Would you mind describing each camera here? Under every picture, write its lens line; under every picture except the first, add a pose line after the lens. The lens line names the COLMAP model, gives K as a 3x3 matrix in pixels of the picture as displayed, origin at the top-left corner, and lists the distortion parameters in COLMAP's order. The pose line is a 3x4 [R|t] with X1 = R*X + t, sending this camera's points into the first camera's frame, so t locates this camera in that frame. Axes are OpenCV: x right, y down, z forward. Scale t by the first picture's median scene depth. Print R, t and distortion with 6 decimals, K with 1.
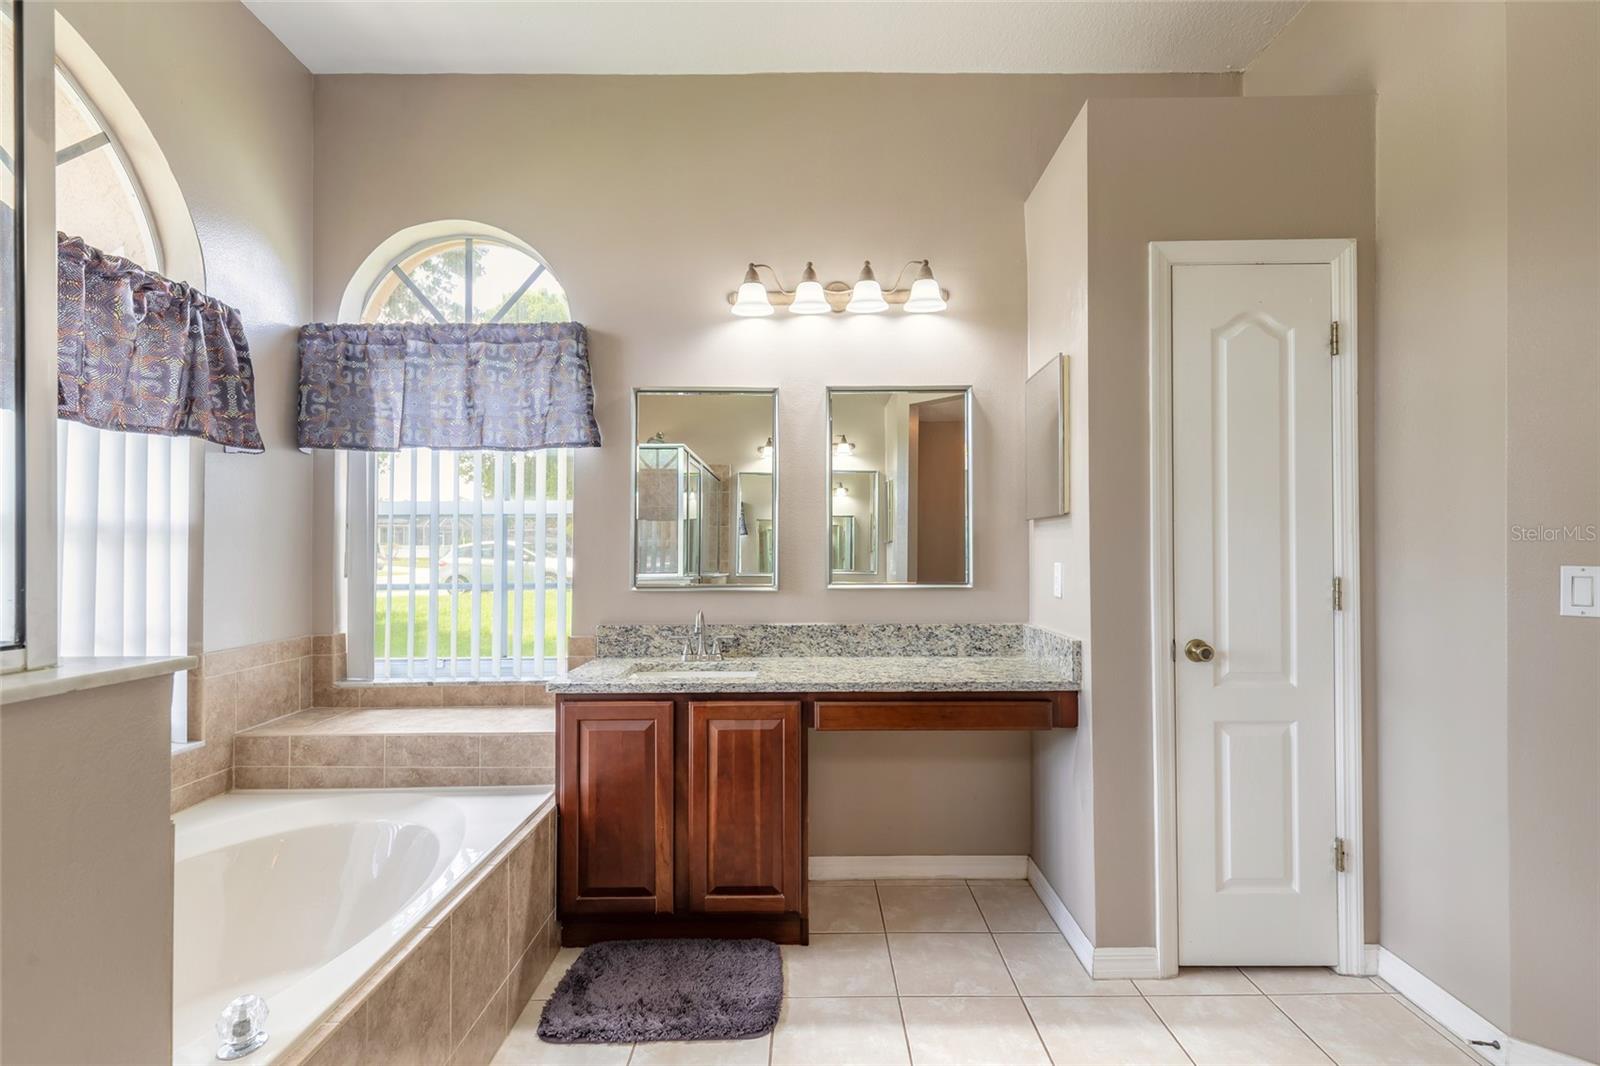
lens RADIAL K [[738.9, 0, 807.5], [0, 738.9, 542.1], [0, 0, 1]] dist [0.001049, -0.000191]
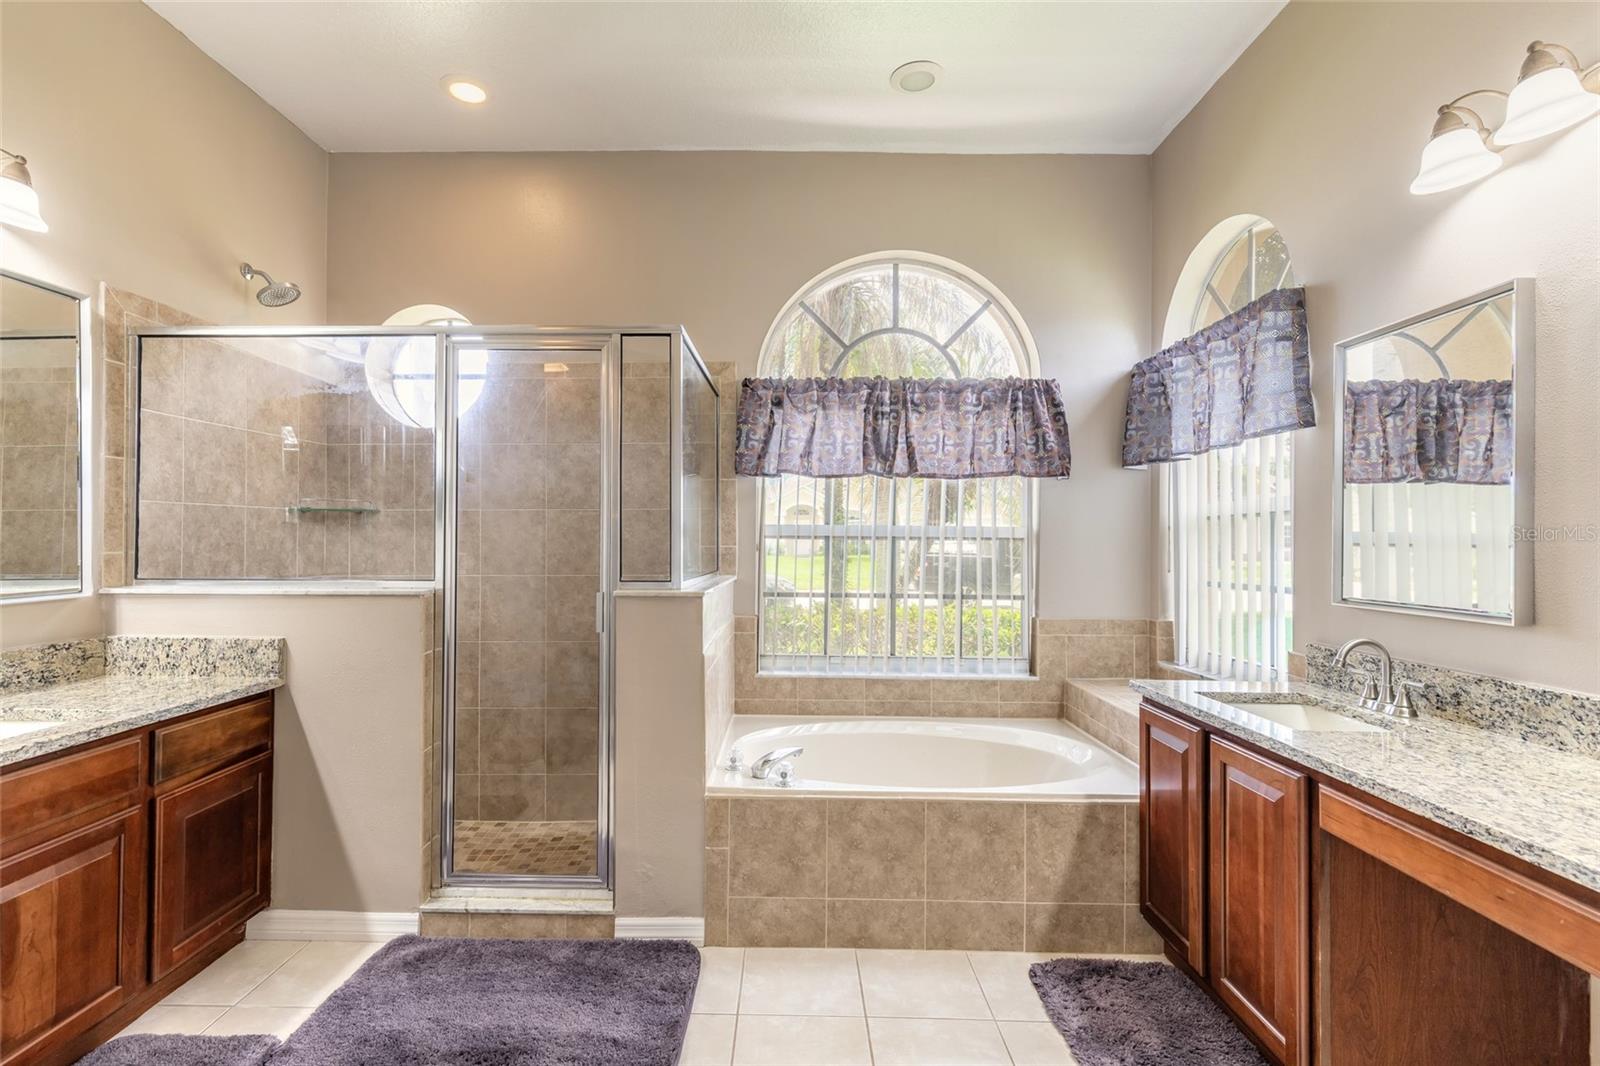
lens RADIAL K [[736.1, 0, 771.5], [0, 736.1, 532.2], [0, 0, 1]] dist [0.000350, -0.000743]
pose [[-0.035158, -0.013350, -0.999293, 0.576271], [0.006412, 0.999887, -0.013583, -0.004128], [0.999361, -0.006885, -0.035068, 0.440709]]
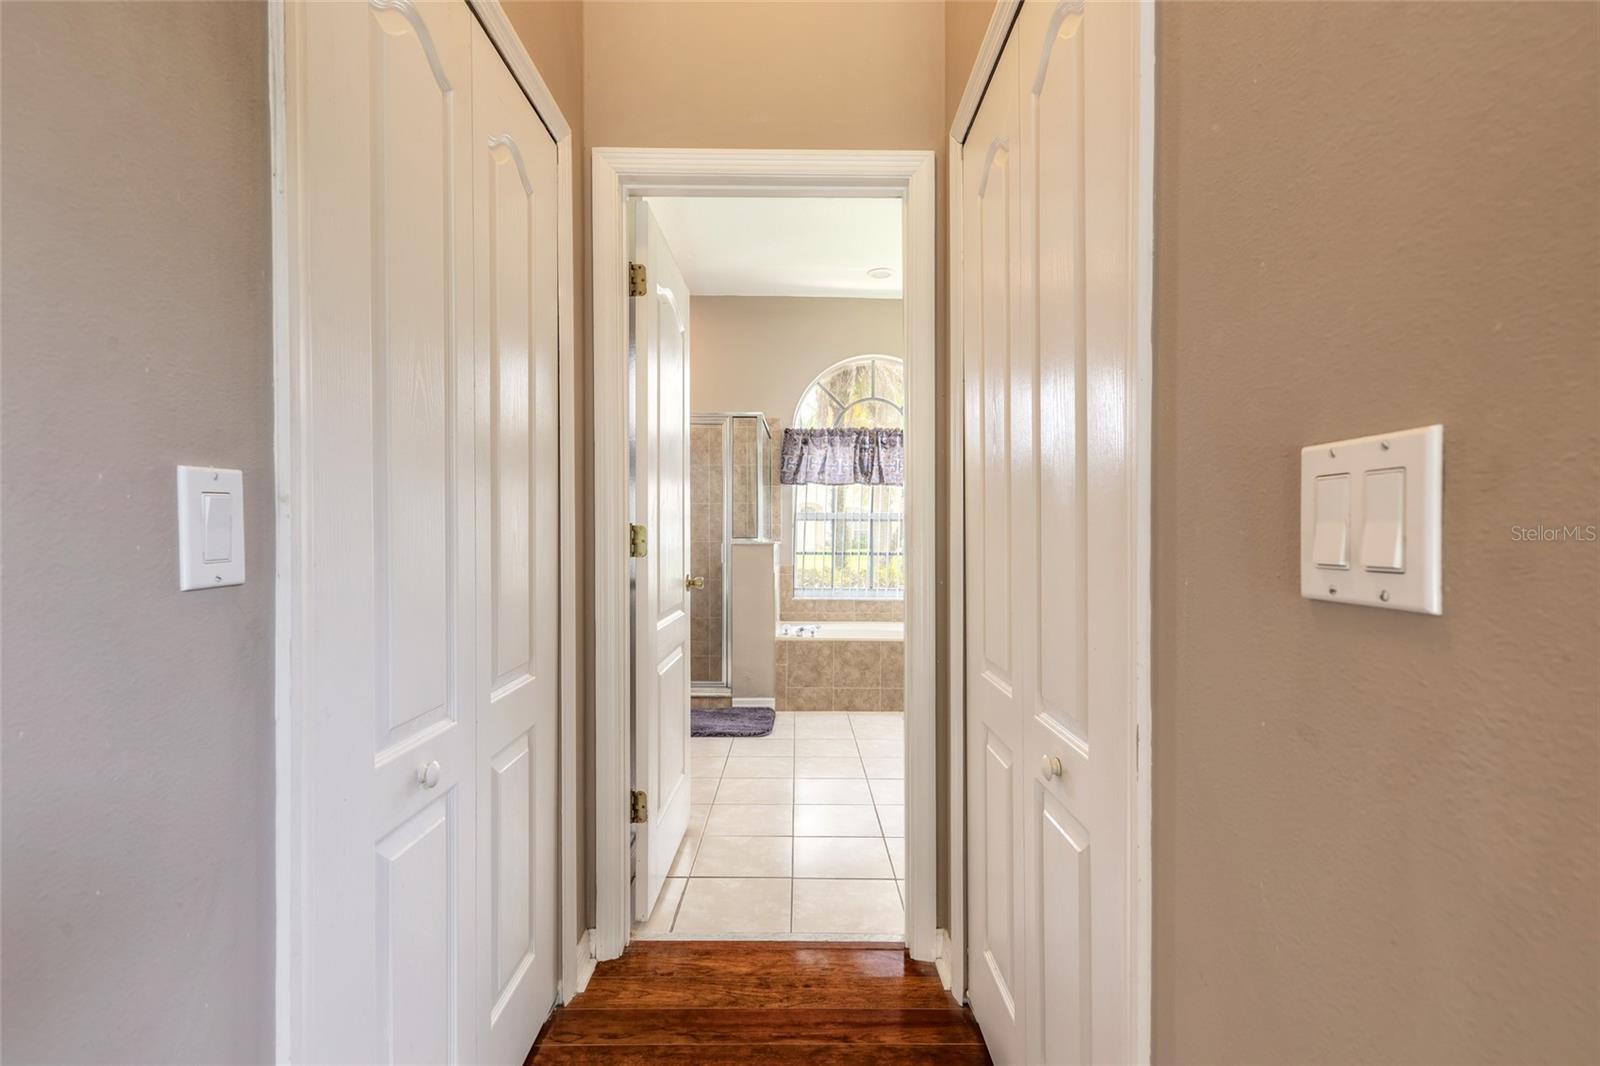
lens RADIAL K [[720.1, 0, 794.0], [0, 720.1, 539.9], [0, 0, 1]] dist [0.007187, -0.001468]
pose [[-0.012914, 0.002399, -0.999914, 1.469239], [0.008432, 0.999962, 0.002290, 0.043208], [0.999881, -0.008401, -0.012934, 0.401318]]
